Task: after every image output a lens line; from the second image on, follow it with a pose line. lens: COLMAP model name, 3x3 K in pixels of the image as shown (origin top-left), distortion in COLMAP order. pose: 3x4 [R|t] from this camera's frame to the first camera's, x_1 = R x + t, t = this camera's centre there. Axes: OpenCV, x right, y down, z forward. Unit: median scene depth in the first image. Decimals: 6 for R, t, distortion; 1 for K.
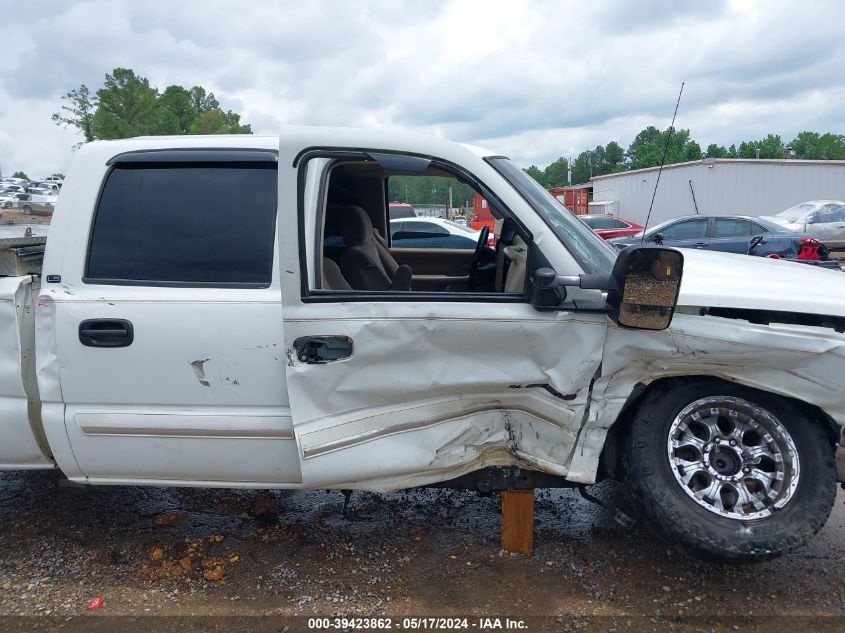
lens RADIAL K [[663.9, 0, 431.6], [0, 663.9, 321.9], [0, 0, 1]] dist [0.053136, -0.088964]
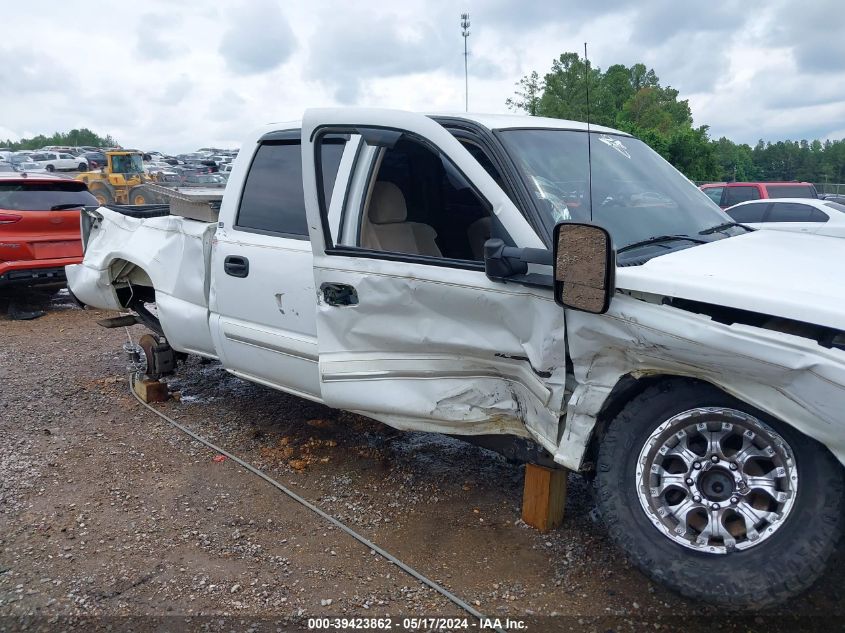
lens RADIAL K [[663.9, 0, 431.6], [0, 663.9, 321.9], [0, 0, 1]] dist [0.053136, -0.088964]
pose [[0.816088, 0.136521, -0.561571, 0.597644], [-0.118613, 0.990579, 0.068444, -0.011088], [0.565625, 0.010754, 0.824593, 0.094379]]
